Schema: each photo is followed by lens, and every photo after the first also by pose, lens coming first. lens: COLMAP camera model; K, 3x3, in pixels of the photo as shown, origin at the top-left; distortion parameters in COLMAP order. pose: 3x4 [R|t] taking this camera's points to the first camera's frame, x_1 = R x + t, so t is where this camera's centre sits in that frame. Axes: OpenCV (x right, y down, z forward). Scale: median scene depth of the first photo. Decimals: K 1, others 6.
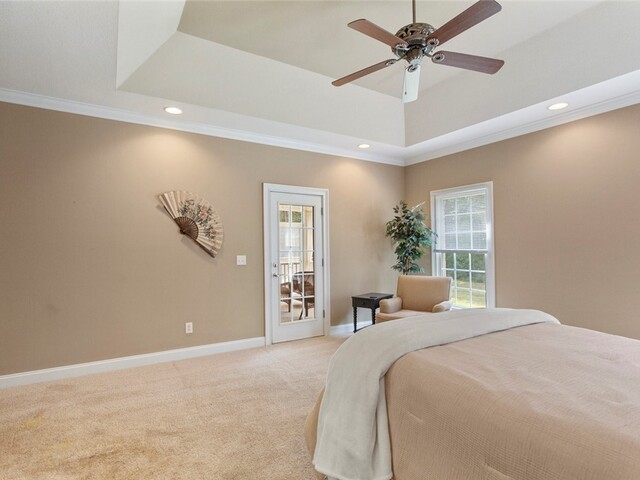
lens RADIAL K [[344.5, 0, 321.5], [0, 344.5, 243.7], [0, 0, 1]] dist [-0.008740, 0.004065]
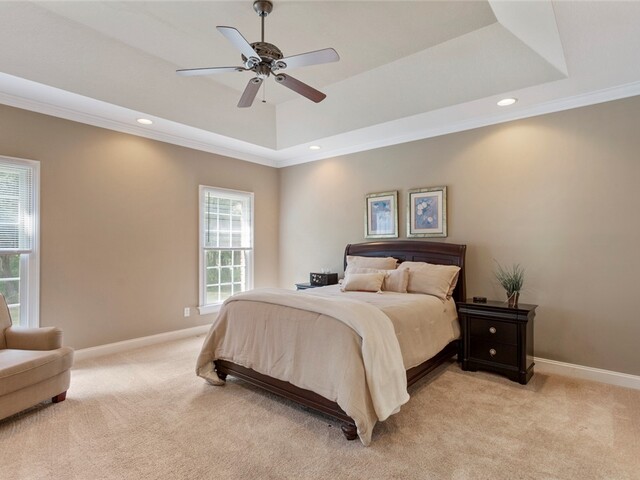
lens RADIAL K [[344.5, 0, 322.0], [0, 344.5, 241.0], [0, 0, 1]] dist [-0.008740, 0.004065]
pose [[-0.335241, 0.015818, 0.941999, -0.571185], [-0.004714, 0.999818, -0.018466, 0.013594], [-0.942120, -0.010632, -0.335106, 0.827218]]
